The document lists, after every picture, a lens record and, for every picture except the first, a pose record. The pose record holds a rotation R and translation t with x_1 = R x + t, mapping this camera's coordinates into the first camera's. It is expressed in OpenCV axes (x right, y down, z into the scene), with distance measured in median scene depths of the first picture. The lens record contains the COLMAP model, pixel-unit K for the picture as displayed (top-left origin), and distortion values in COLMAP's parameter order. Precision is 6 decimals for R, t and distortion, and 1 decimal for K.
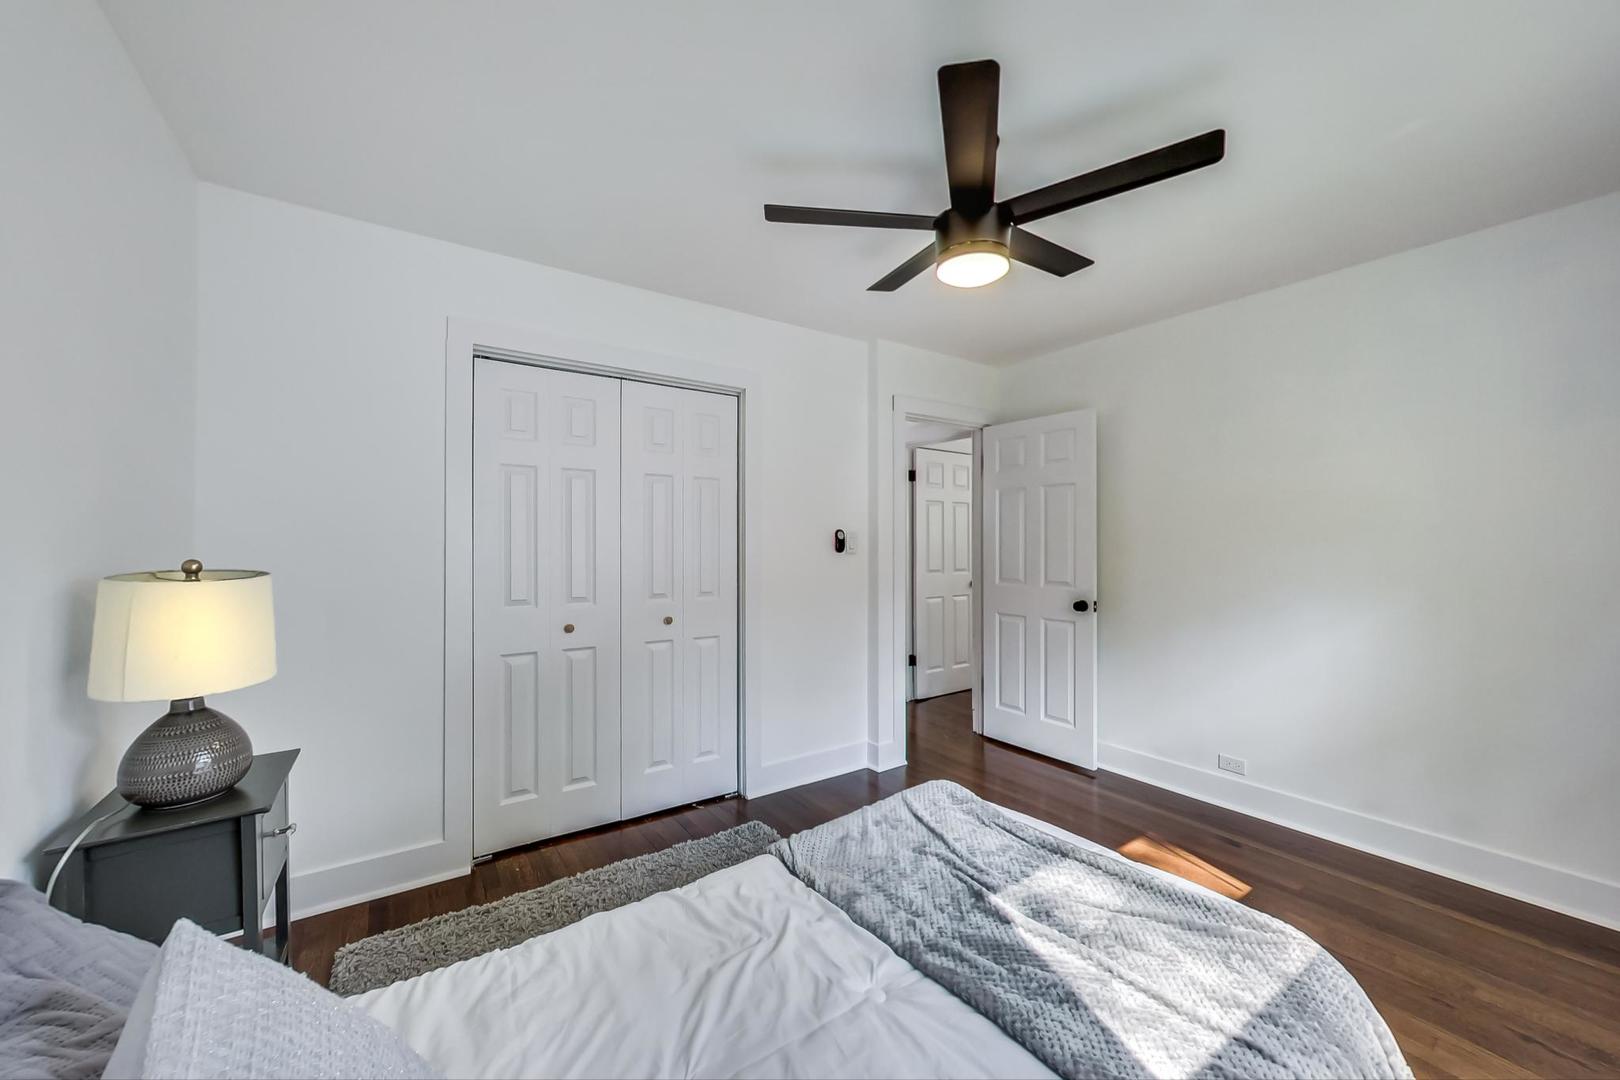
lens RADIAL K [[607.9, 0, 808.2], [0, 607.9, 542.6], [0, 0, 1]] dist [-0.003998, 0.000640]
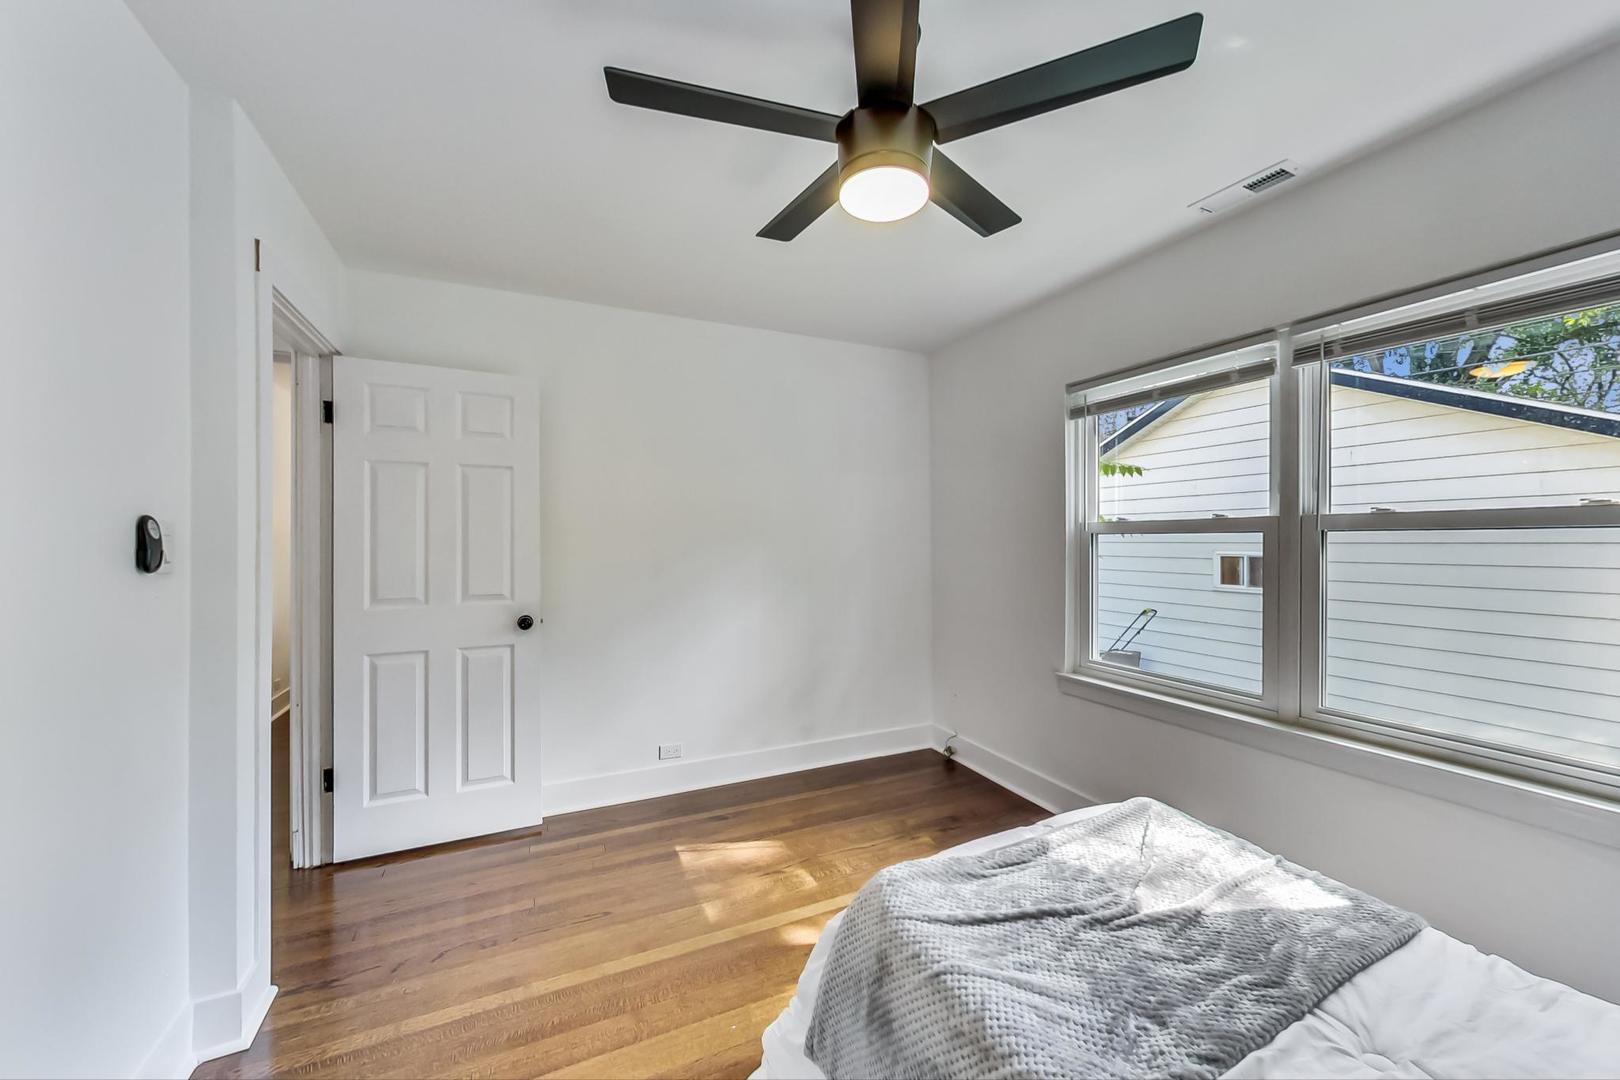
lens RADIAL K [[607.9, 0, 808.7], [0, 607.9, 540.1], [0, 0, 1]] dist [-0.003998, 0.000640]
pose [[0.158866, 0.000674, 0.987300, -0.368129], [0.001242, 0.999999, -0.000883, -0.003978], [-0.987299, 0.001366, 0.158865, 0.695766]]
